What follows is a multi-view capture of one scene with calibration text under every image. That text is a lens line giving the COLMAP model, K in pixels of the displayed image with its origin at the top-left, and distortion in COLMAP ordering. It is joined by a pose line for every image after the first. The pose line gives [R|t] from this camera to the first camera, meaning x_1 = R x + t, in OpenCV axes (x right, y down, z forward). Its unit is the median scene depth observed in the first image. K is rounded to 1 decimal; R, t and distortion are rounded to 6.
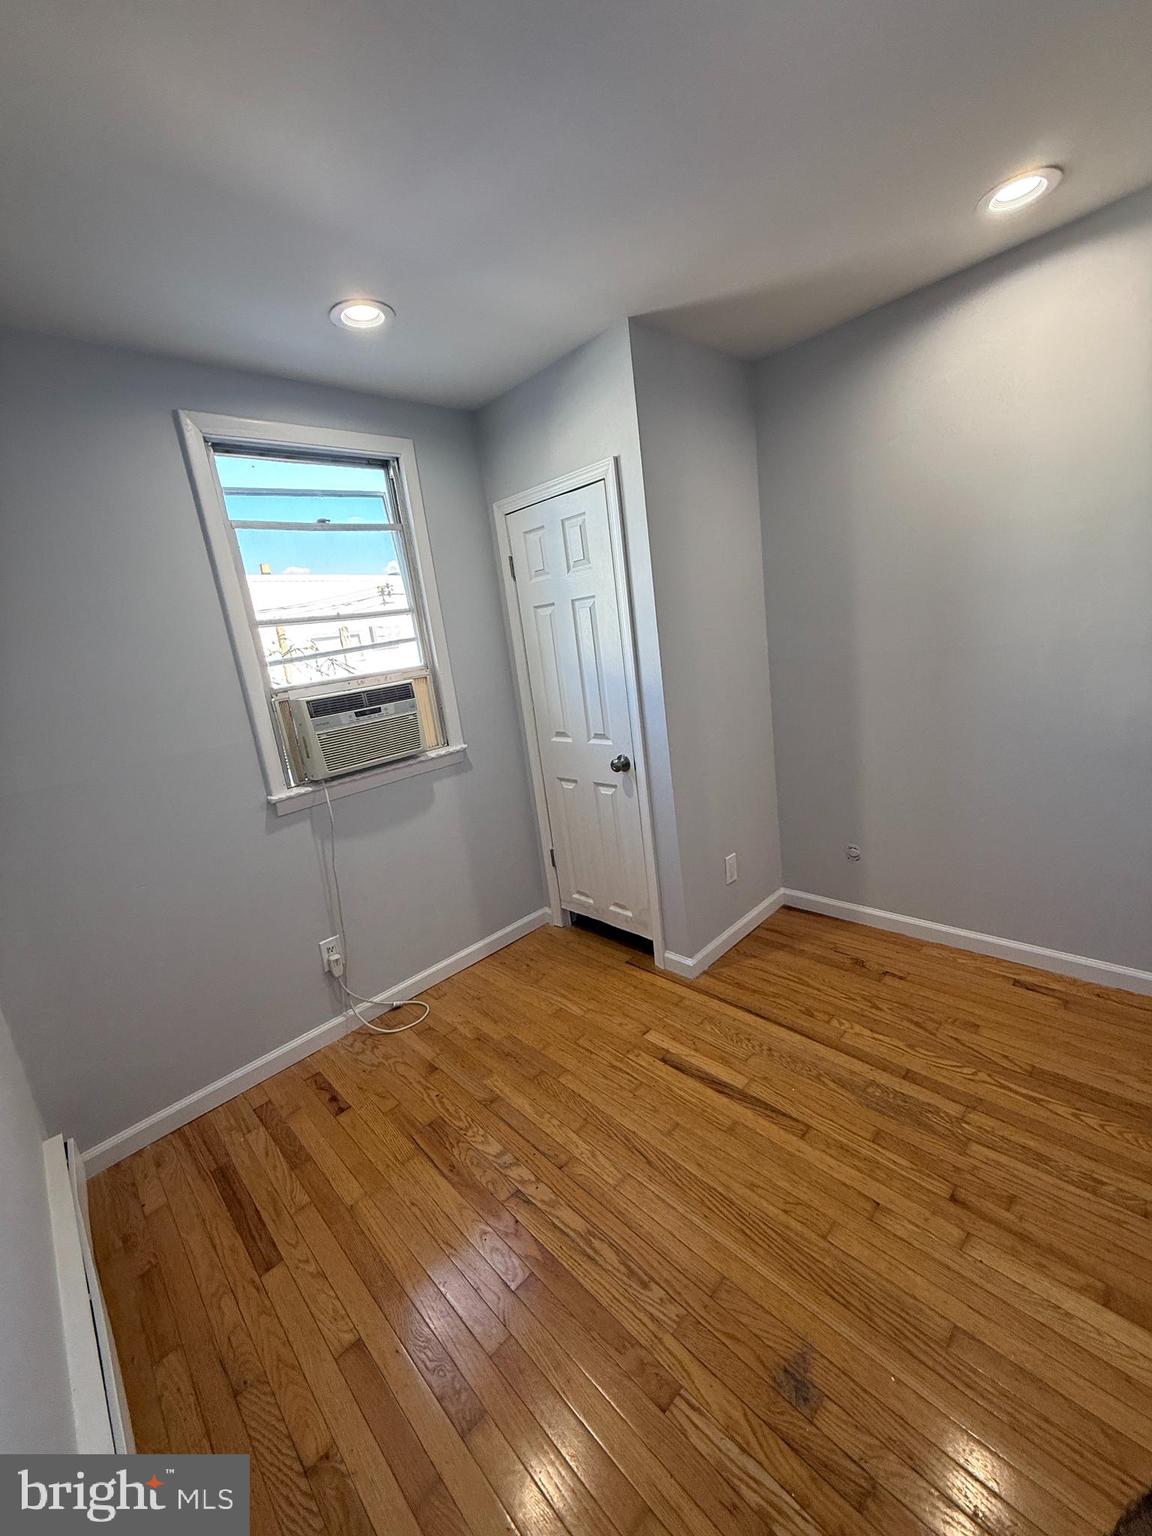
lens RADIAL K [[606.5, 0, 578.1], [0, 606.5, 763.0], [0, 0, 1]] dist [0.002769, 0.000498]
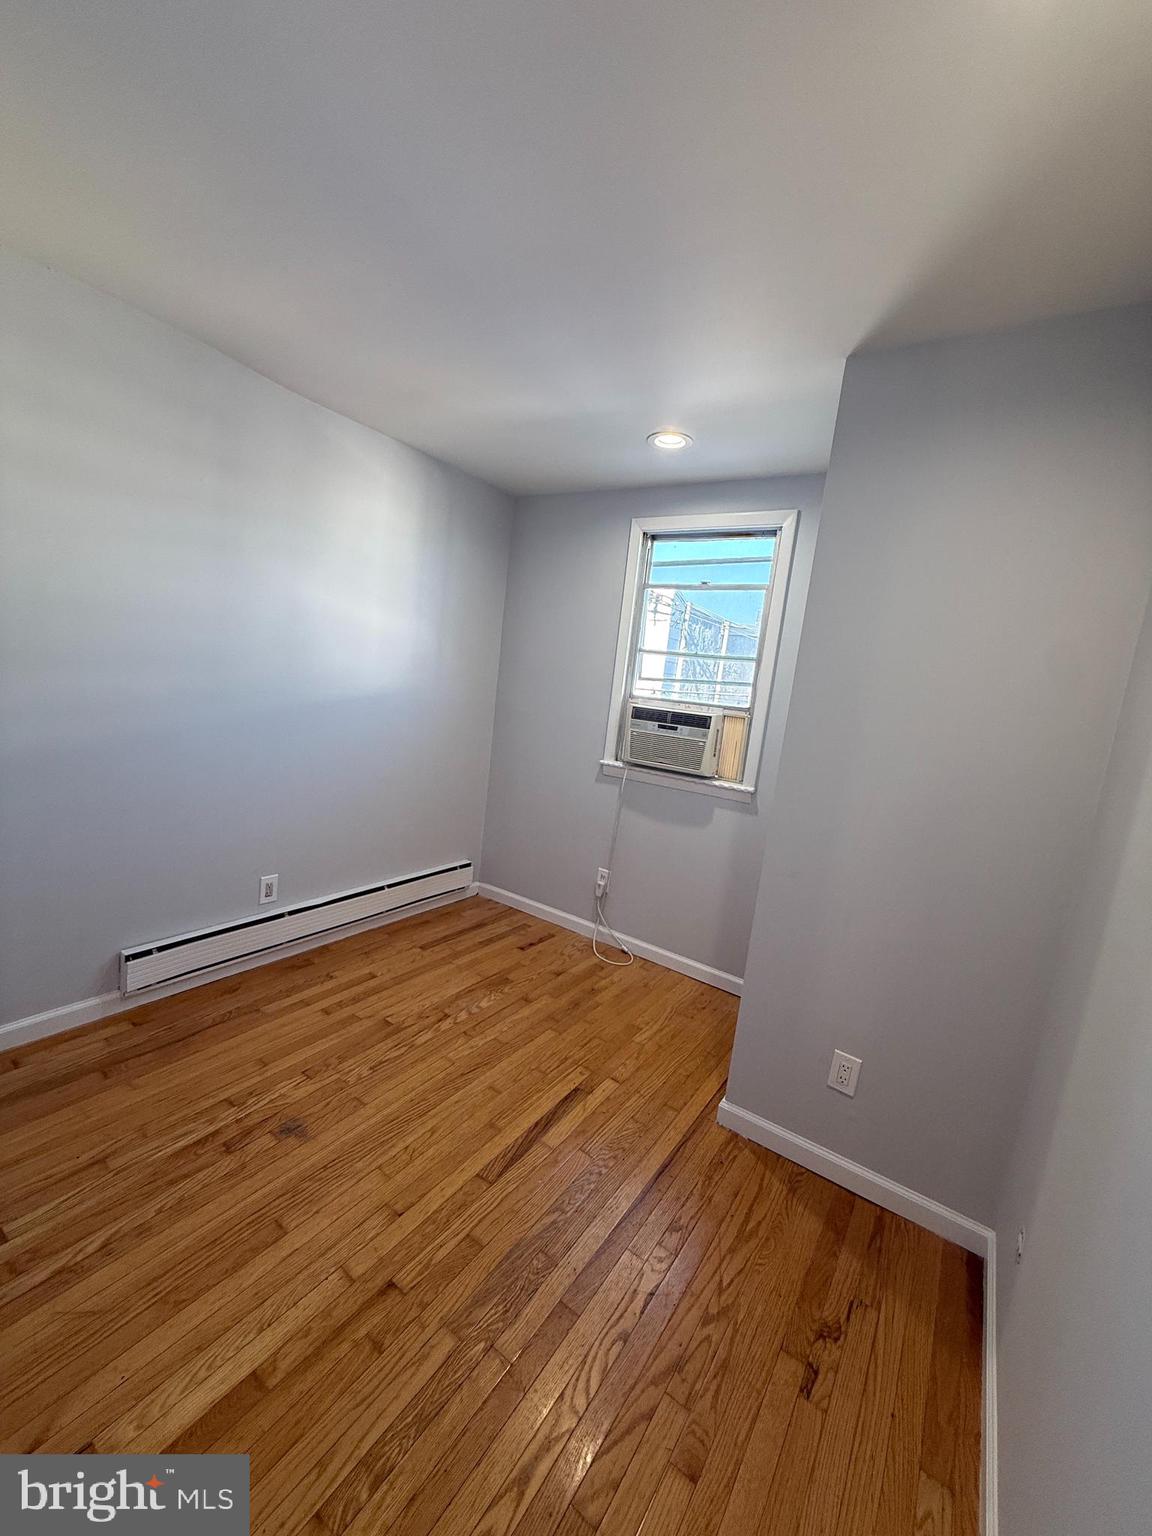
lens RADIAL K [[606.5, 0, 578.1], [0, 606.5, 763.0], [0, 0, 1]] dist [0.002769, 0.000498]
pose [[0.183612, 0.282839, -0.941429, 1.031040], [-0.337588, 0.917607, 0.209840, -0.265442], [0.923212, 0.279286, 0.263966, 0.603190]]
